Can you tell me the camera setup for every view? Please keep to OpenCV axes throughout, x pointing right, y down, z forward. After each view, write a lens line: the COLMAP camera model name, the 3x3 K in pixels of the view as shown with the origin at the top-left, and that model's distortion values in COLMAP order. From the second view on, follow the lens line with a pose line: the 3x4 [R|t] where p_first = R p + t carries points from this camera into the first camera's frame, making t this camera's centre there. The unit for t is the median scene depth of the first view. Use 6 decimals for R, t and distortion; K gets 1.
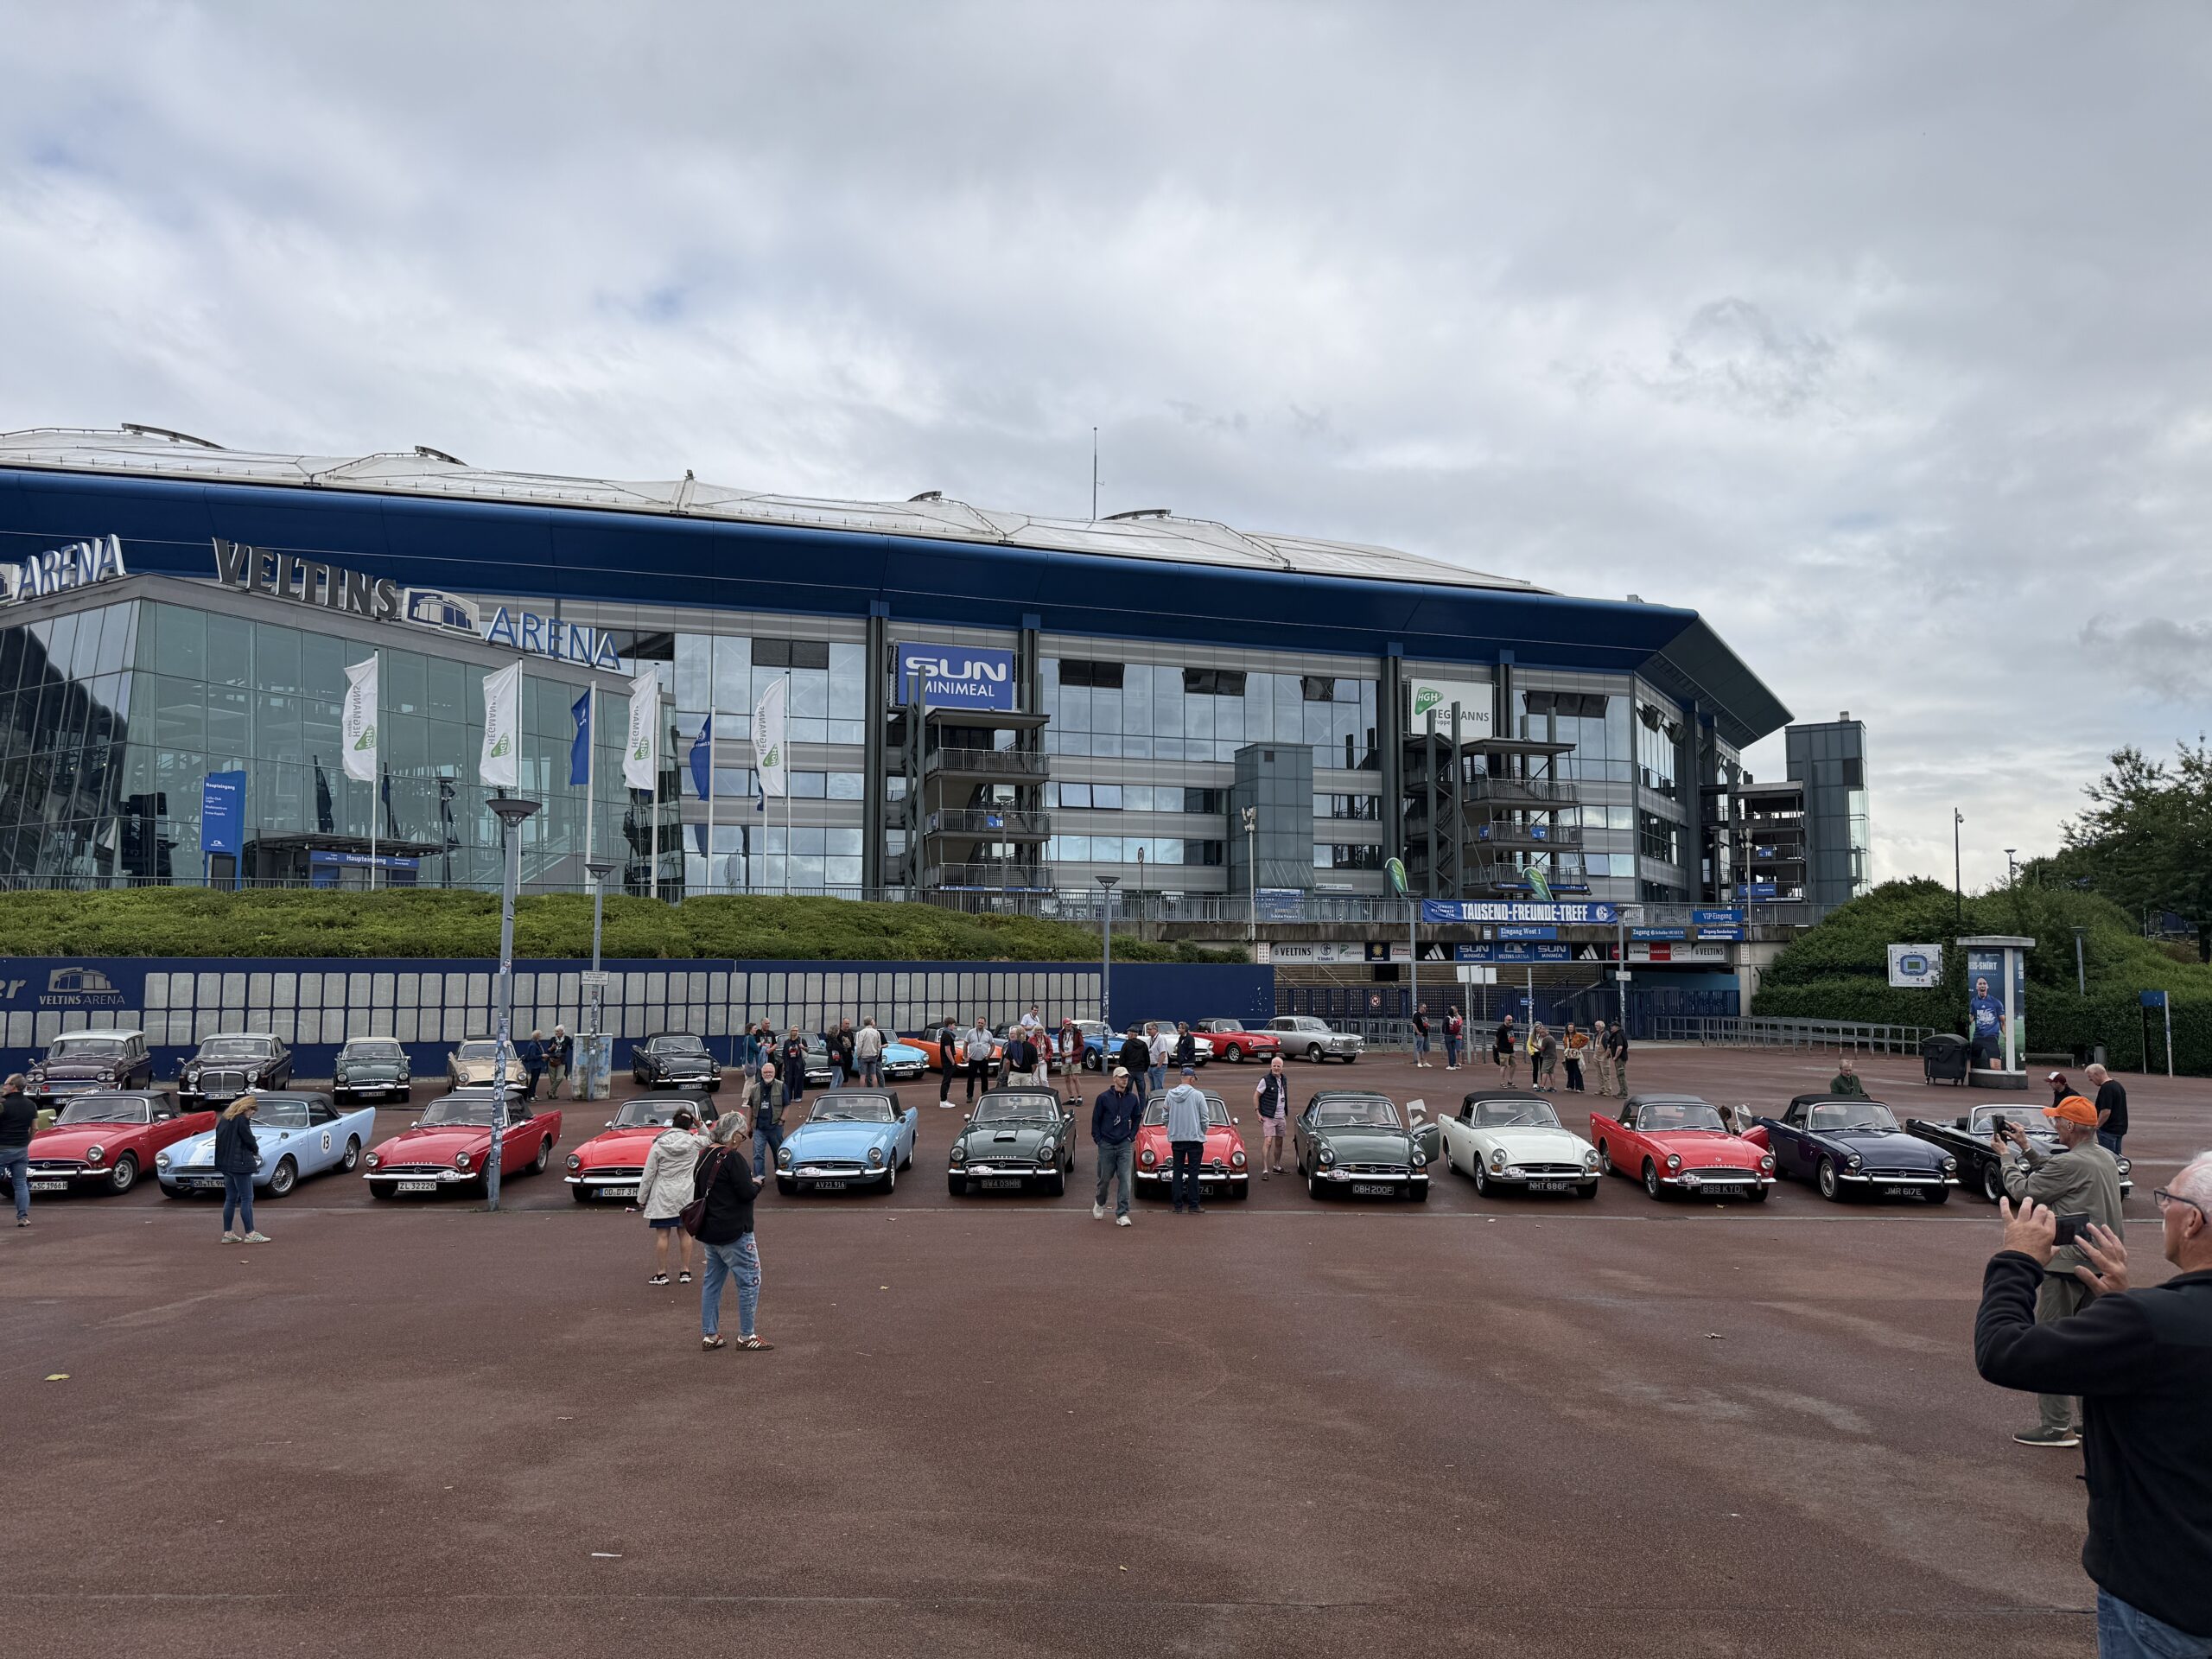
lens RADIAL K [[1544.8, 0, 1100.9], [0, 1544.8, 825.0], [0, 0, 1]] dist [0.130540, -0.195004]
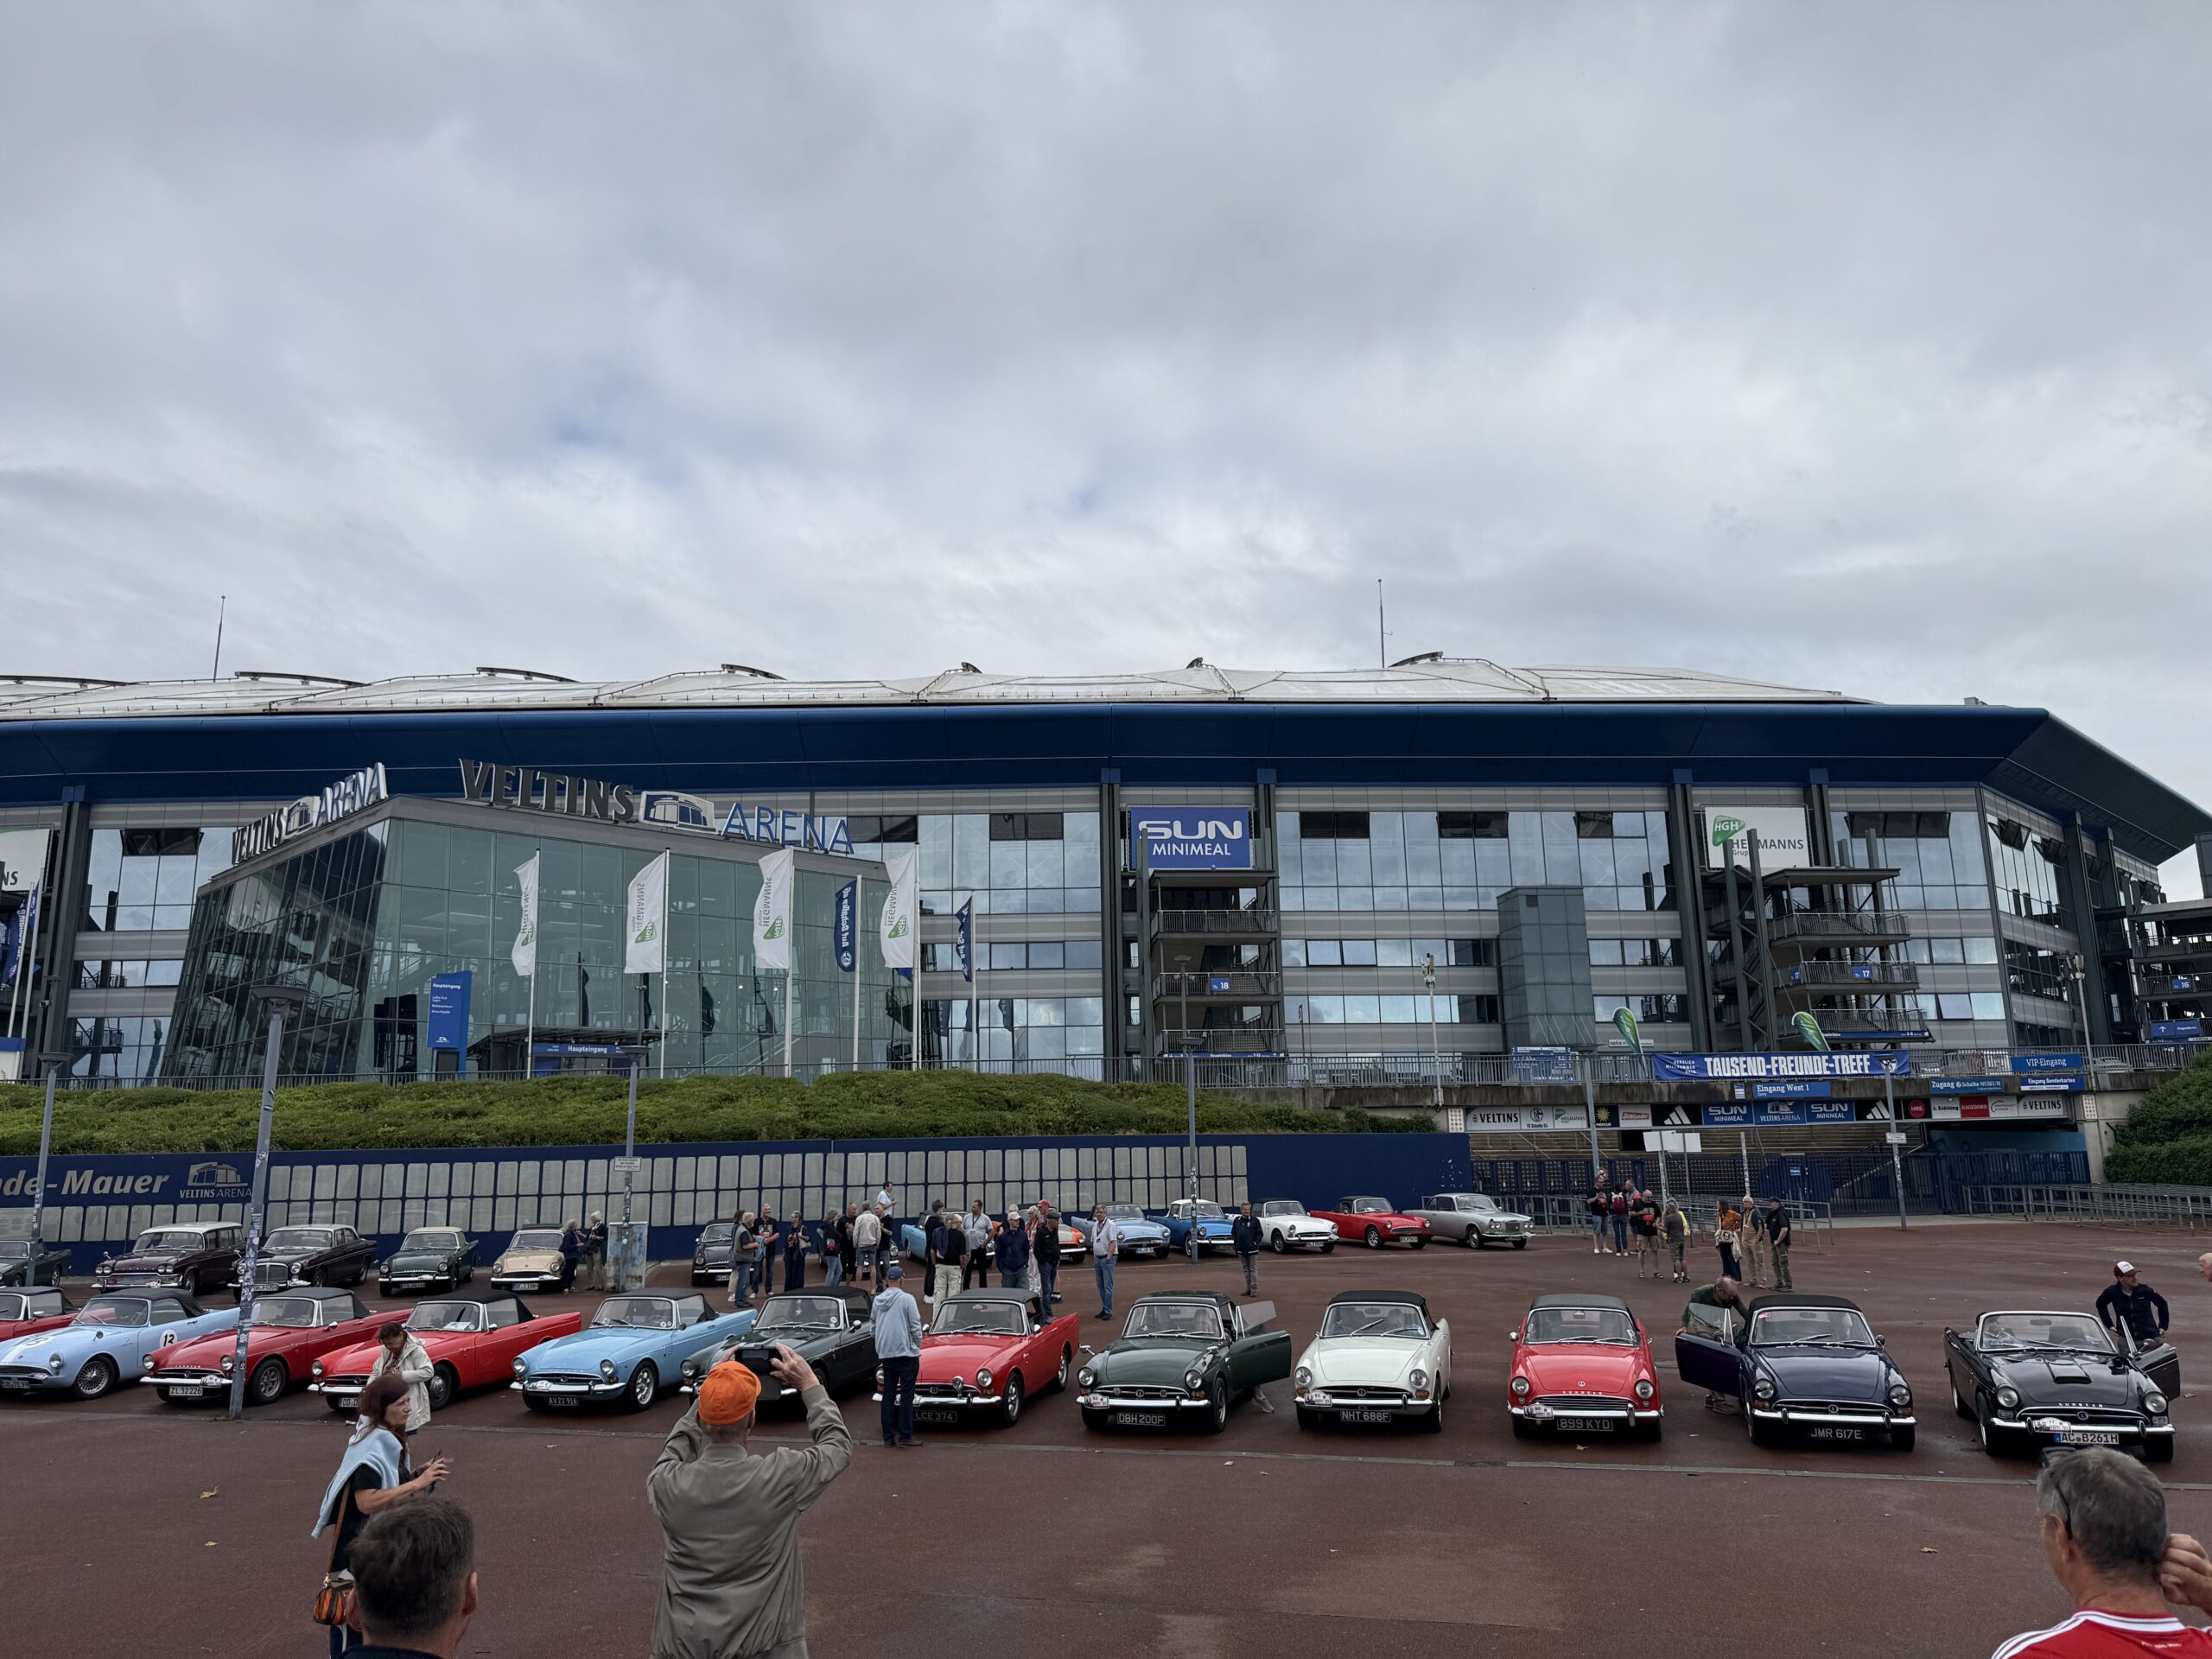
lens RADIAL K [[1544.8, 0, 1100.9], [0, 1544.8, 825.0], [0, 0, 1]] dist [0.130540, -0.195004]
pose [[0.968473, -0.068837, -0.239419, 0.092826], [0.042917, 0.992799, -0.111840, 0.003762], [0.245393, 0.098039, 0.964453, 0.041543]]
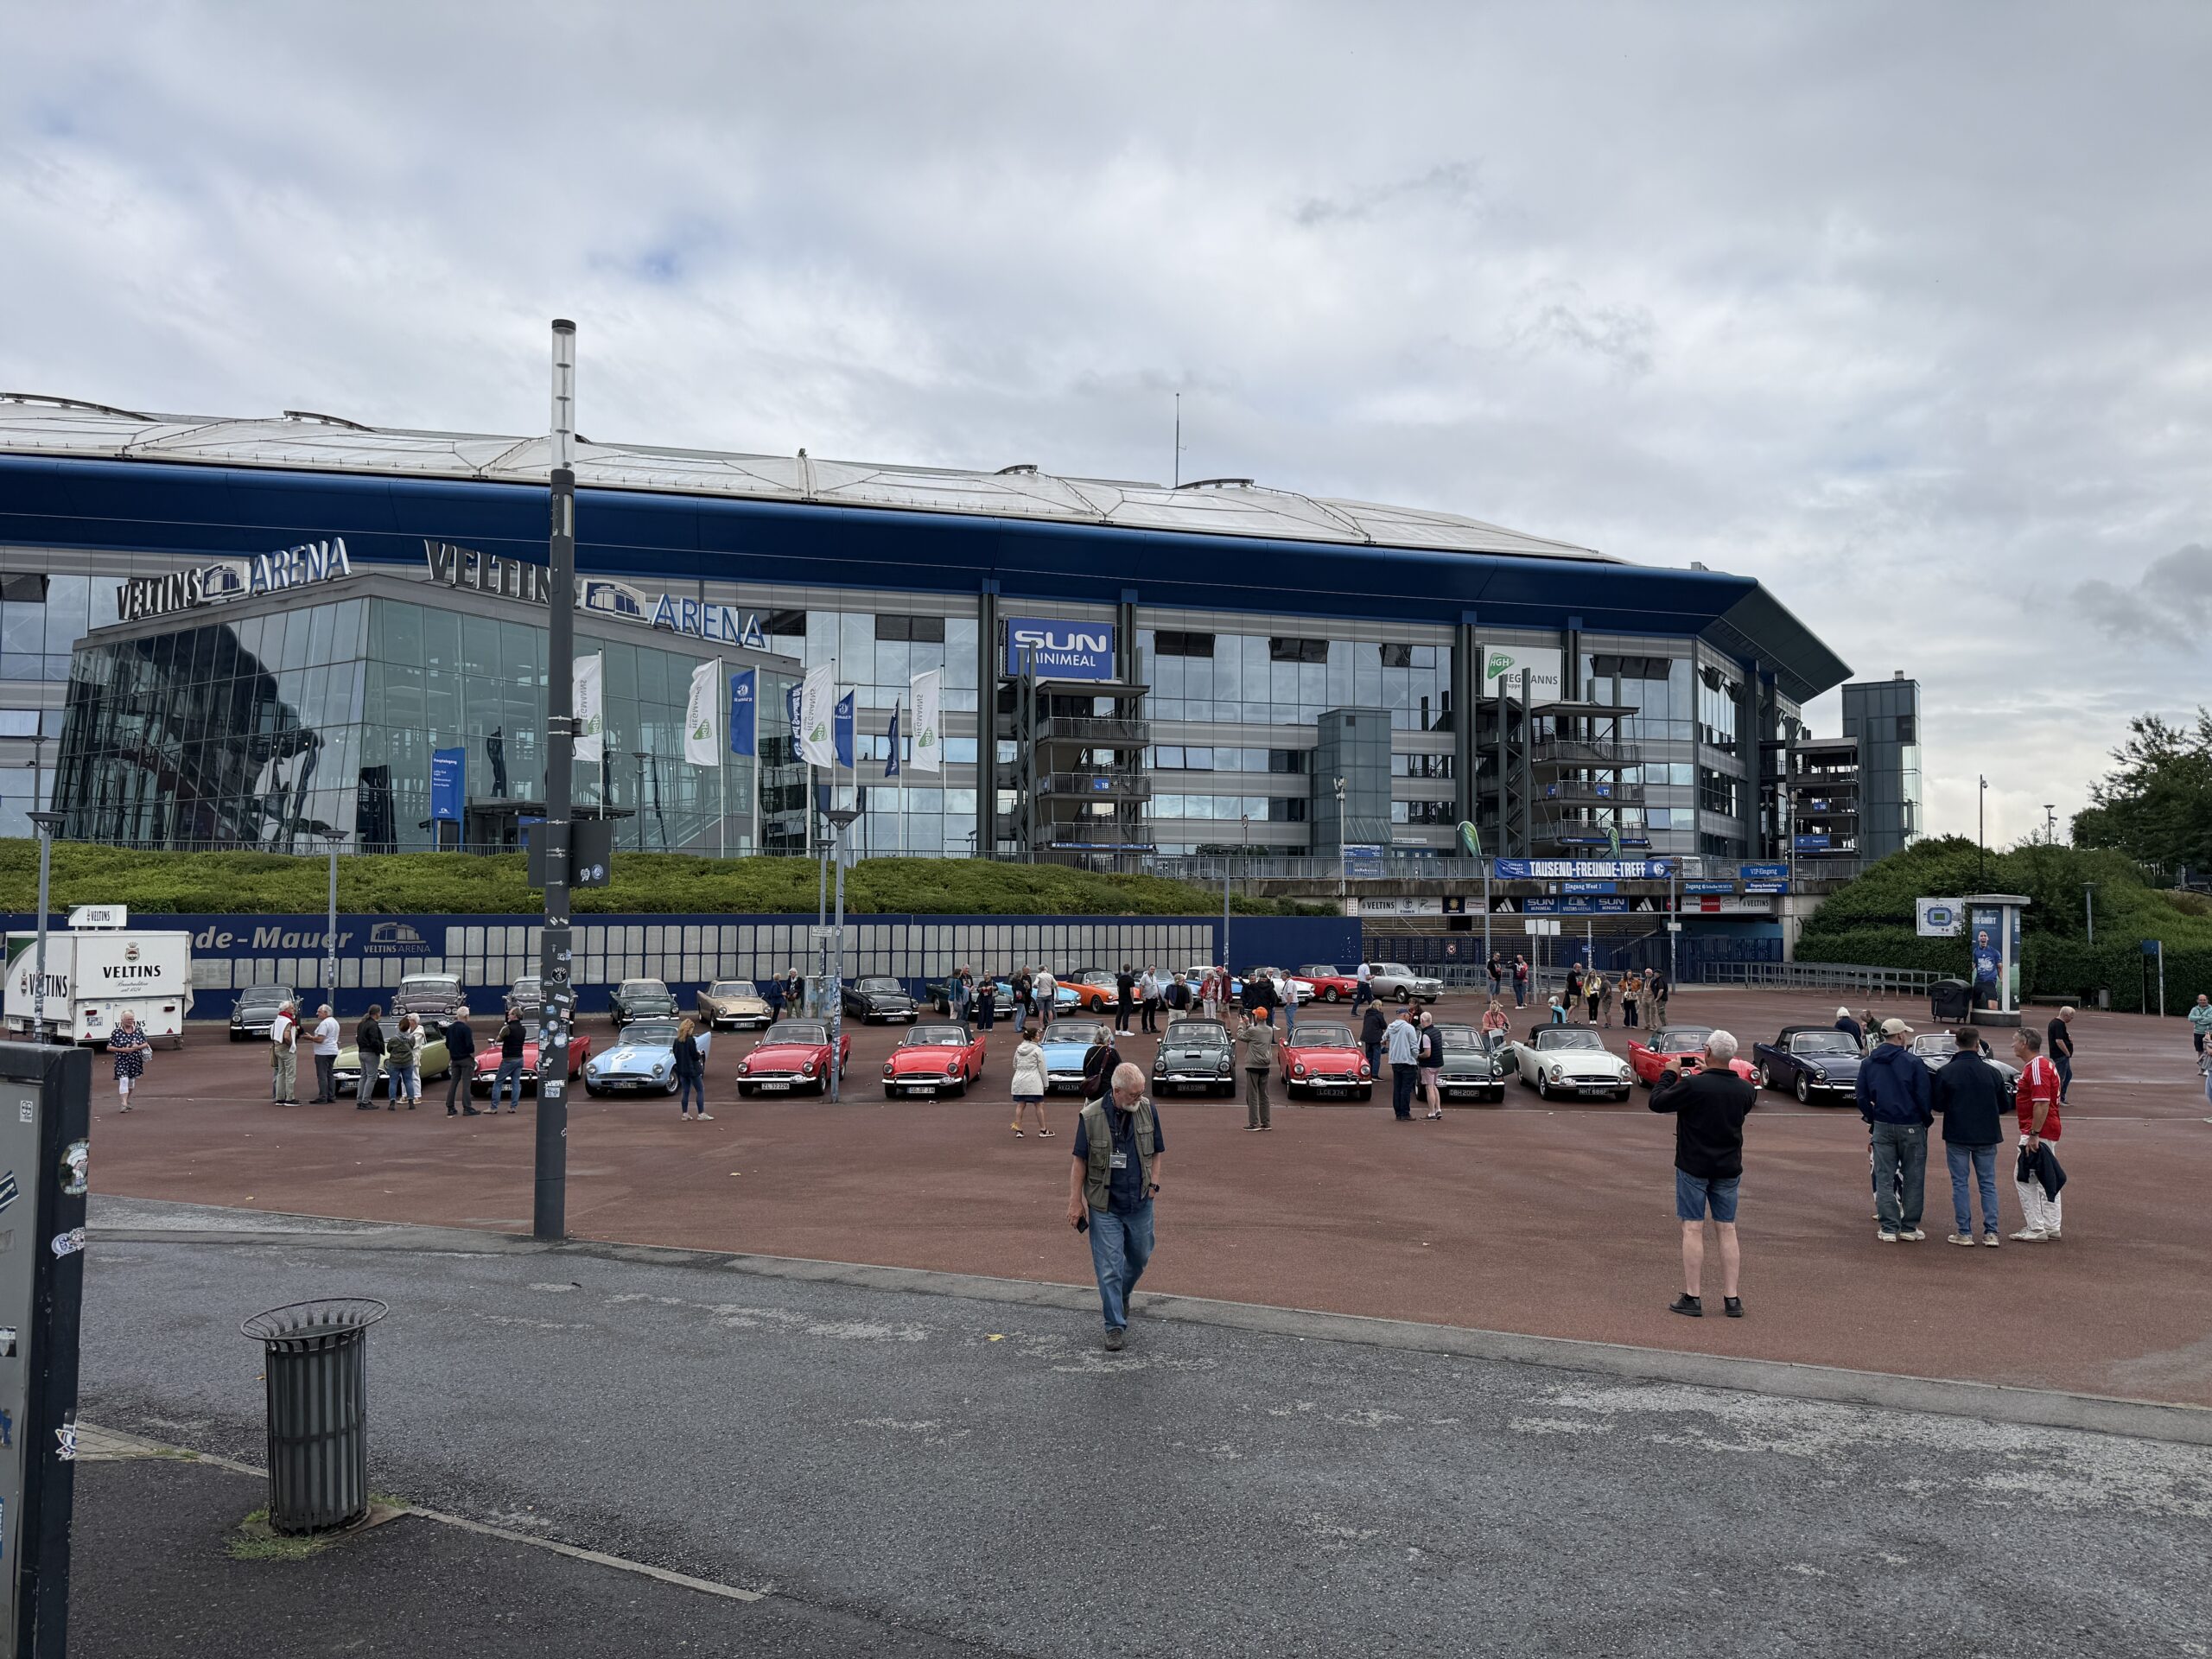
lens RADIAL K [[1544.3, 0, 1119.0], [0, 1544.3, 833.0], [0, 0, 1]] dist [0.124534, -0.188386]
pose [[0.999554, -0.000622, -0.029860, -0.021827], [0.001892, 0.999094, 0.042522, -0.013506], [0.029806, -0.042560, 0.998649, -0.091555]]
